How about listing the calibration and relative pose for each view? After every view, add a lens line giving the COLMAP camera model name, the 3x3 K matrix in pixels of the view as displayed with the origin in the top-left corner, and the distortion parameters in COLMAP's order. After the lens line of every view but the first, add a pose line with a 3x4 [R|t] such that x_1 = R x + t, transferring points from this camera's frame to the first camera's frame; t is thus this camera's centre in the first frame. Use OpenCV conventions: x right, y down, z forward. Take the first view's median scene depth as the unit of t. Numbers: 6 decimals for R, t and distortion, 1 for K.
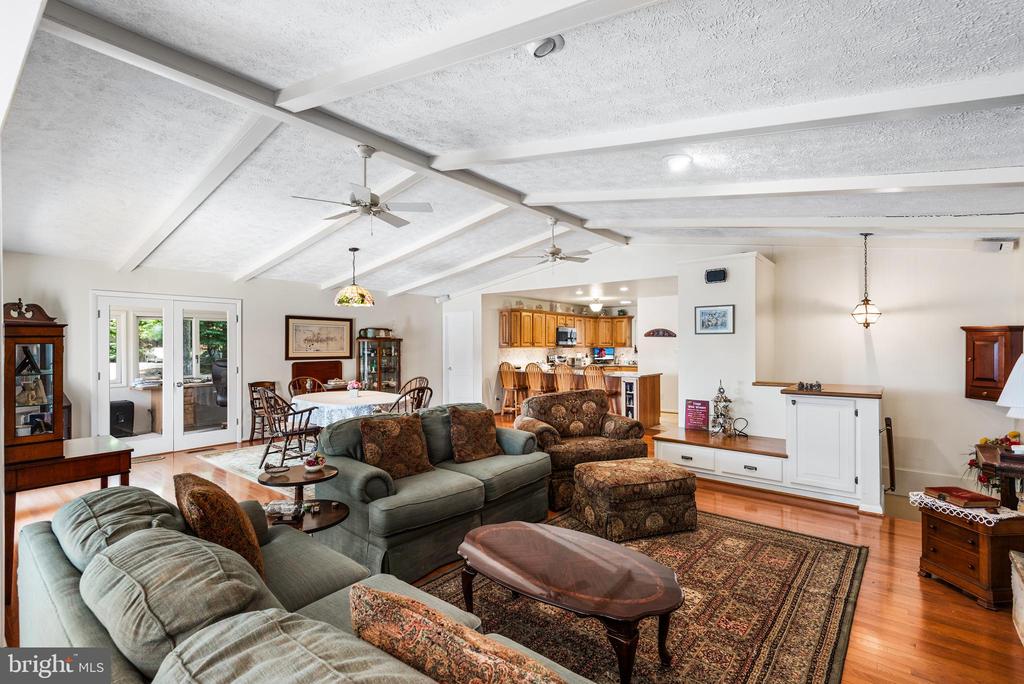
lens RADIAL K [[465.5, 0, 514.4], [0, 465.5, 341.0], [0, 0, 1]] dist [0.026605, -0.006212]
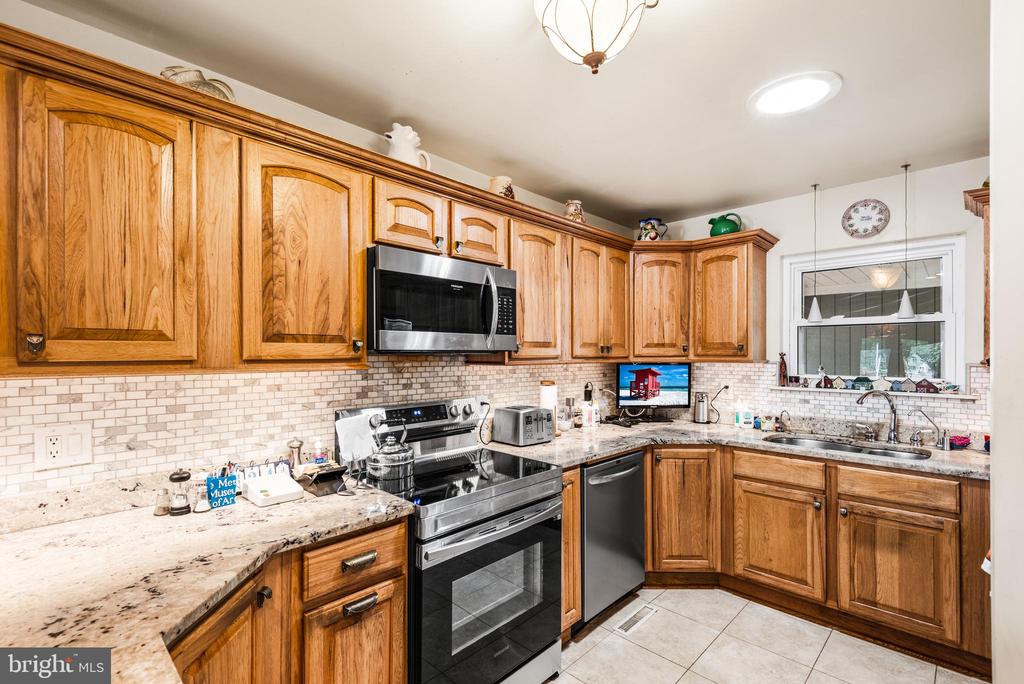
lens RADIAL K [[465.5, 0, 515.5], [0, 465.5, 352.4], [0, 0, 1]] dist [0.026605, -0.006212]
pose [[0.995891, -0.000787, -0.090557, 0.213876], [0.001537, 0.999965, 0.008211, 0.009380], [0.090547, -0.008316, 0.995857, 1.128977]]
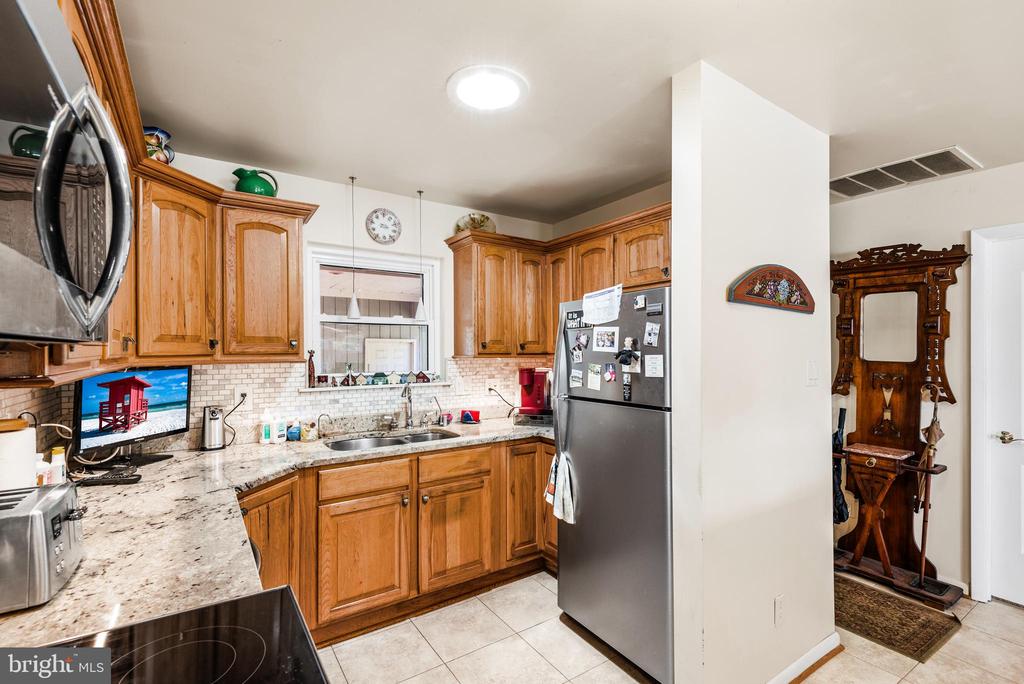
lens RADIAL K [[465.5, 0, 505.9], [0, 465.5, 347.0], [0, 0, 1]] dist [0.026605, -0.006212]
pose [[0.296806, 0.004069, 0.954929, 0.112457], [-0.006646, 0.999976, -0.002195, 0.010706], [-0.954915, -0.005695, 0.296826, 1.294092]]
